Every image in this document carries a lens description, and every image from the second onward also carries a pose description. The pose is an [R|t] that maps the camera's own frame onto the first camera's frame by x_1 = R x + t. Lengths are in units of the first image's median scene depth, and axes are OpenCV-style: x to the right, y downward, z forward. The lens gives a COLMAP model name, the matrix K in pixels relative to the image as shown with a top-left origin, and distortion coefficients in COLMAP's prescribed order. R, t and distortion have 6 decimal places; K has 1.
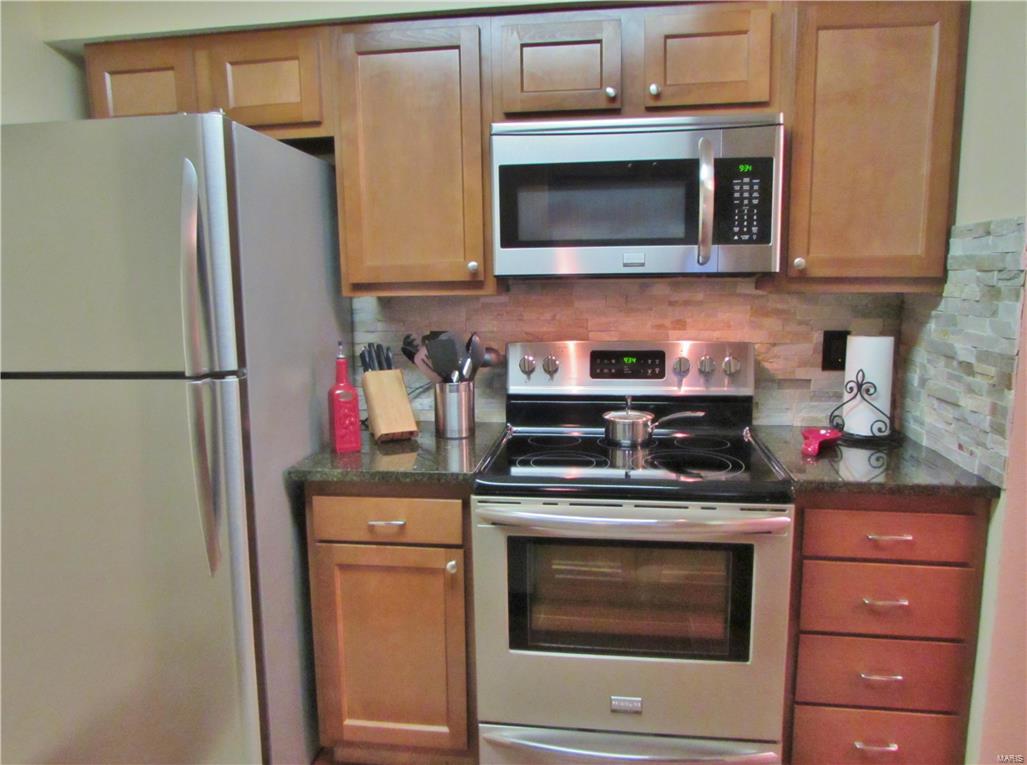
lens RADIAL K [[714.2, 0, 513.5], [0, 714.2, 382.5], [0, 0, 1]] dist [-0.037203, 0.004428]
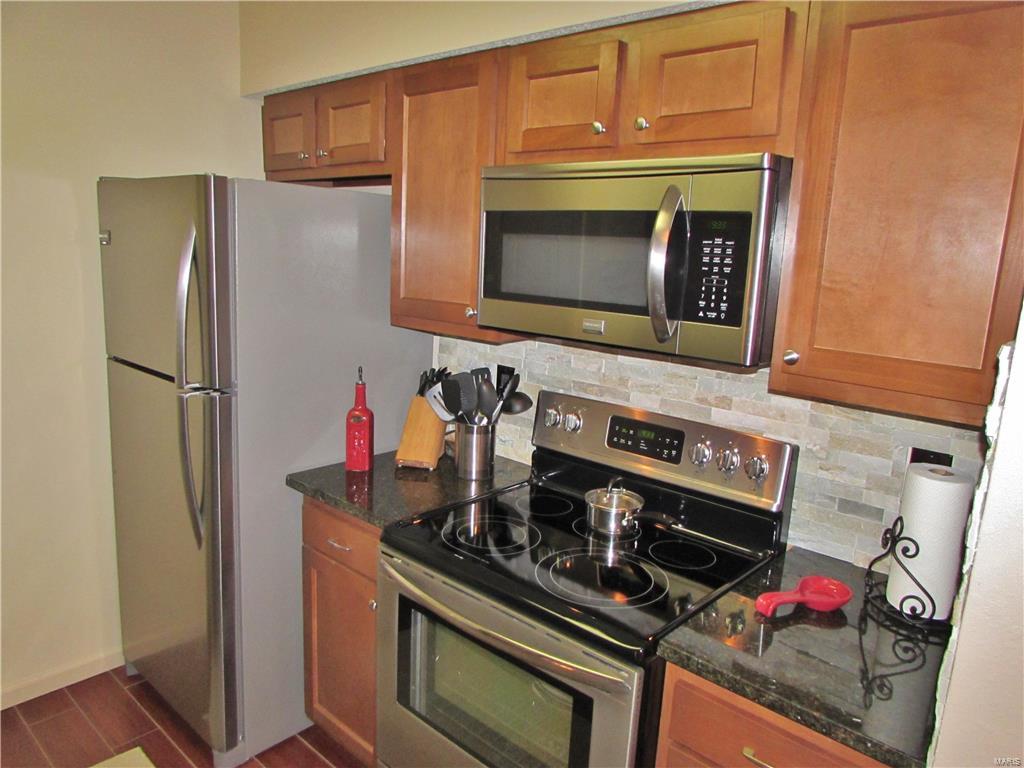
lens RADIAL K [[712.1, 0, 512.0], [0, 712.1, 384.0], [0, 0, 1]] dist [-0.037203, 0.004428]
pose [[0.830647, 0.154728, -0.534870, 0.569939], [-0.138012, 0.987851, 0.071437, -0.155695], [0.539425, 0.014479, 0.841909, 0.237359]]
